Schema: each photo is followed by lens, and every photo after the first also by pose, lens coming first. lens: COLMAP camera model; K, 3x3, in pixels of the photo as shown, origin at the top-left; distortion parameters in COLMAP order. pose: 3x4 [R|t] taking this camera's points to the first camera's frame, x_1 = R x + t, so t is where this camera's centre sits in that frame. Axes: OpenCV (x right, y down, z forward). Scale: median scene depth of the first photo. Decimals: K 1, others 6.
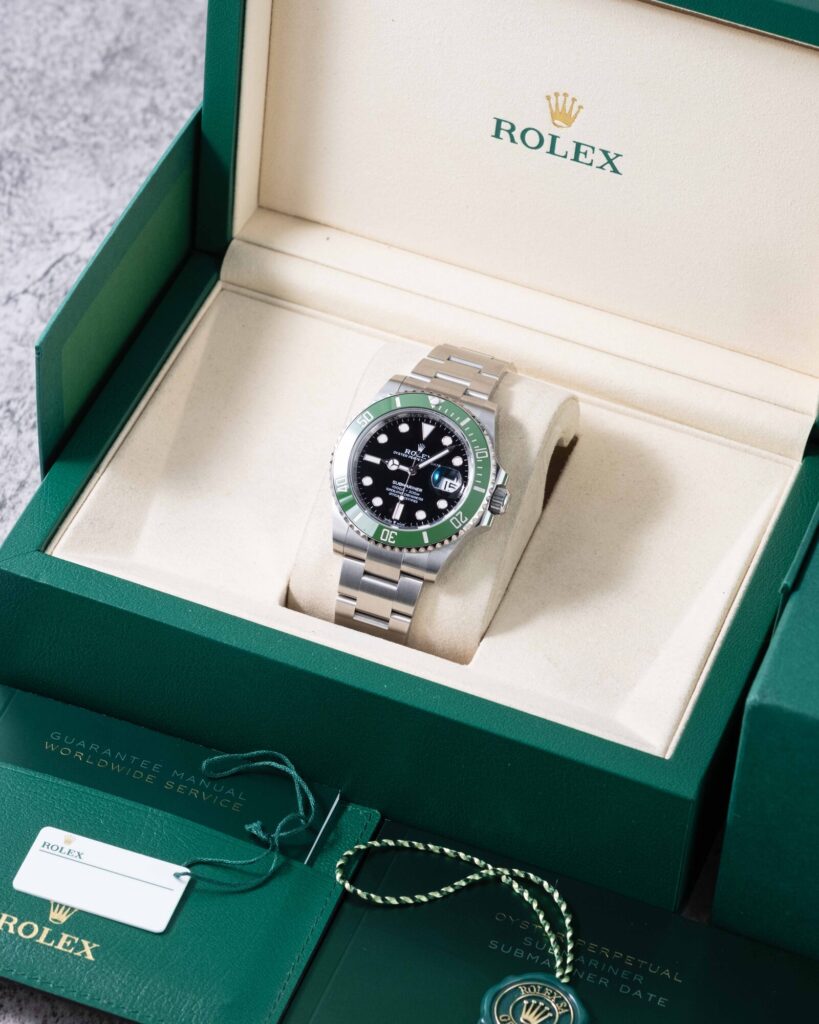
lens RADIAL K [[3729.0, 0, 409.5], [0, 3729.0, 512.0], [0, 0, 1]] dist [0.255007, 0.475230]
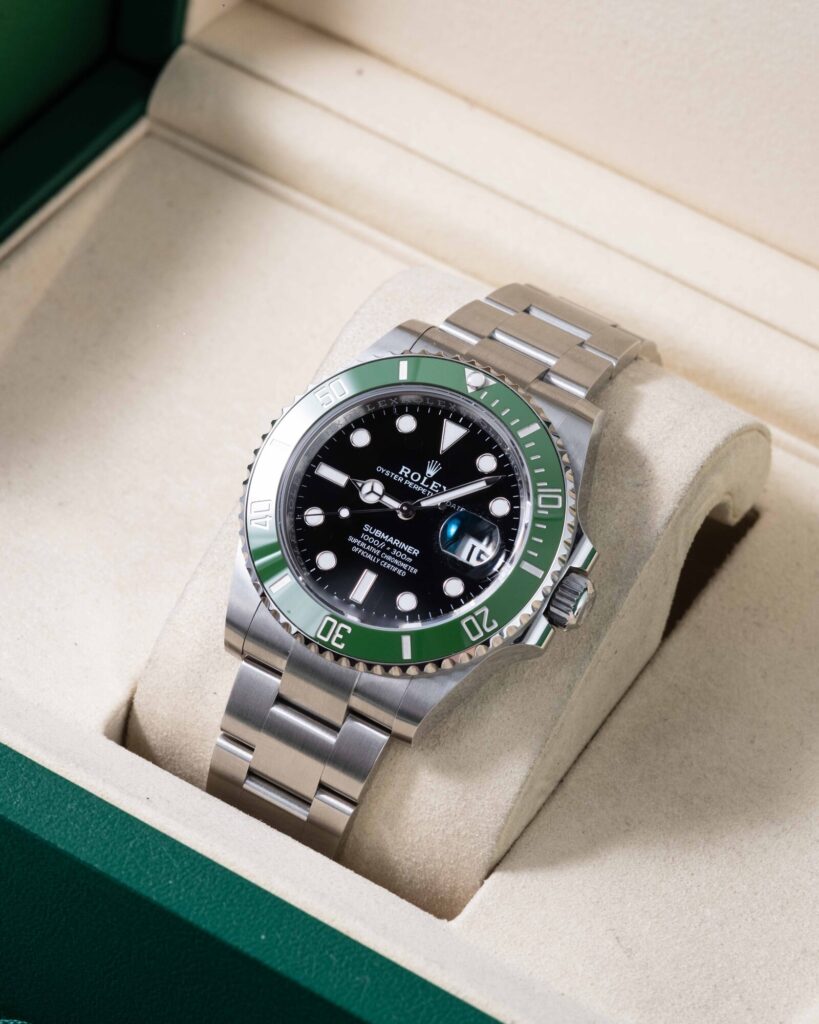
lens RADIAL K [[3729.0, 0, 409.5], [0, 3729.0, 512.0], [0, 0, 1]] dist [0.255007, 0.475230]
pose [[0.982728, 0.166354, -0.081070, 0.041071], [-0.169929, 0.984670, -0.039351, 0.008437], [0.073281, 0.052448, 0.995931, 0.507363]]
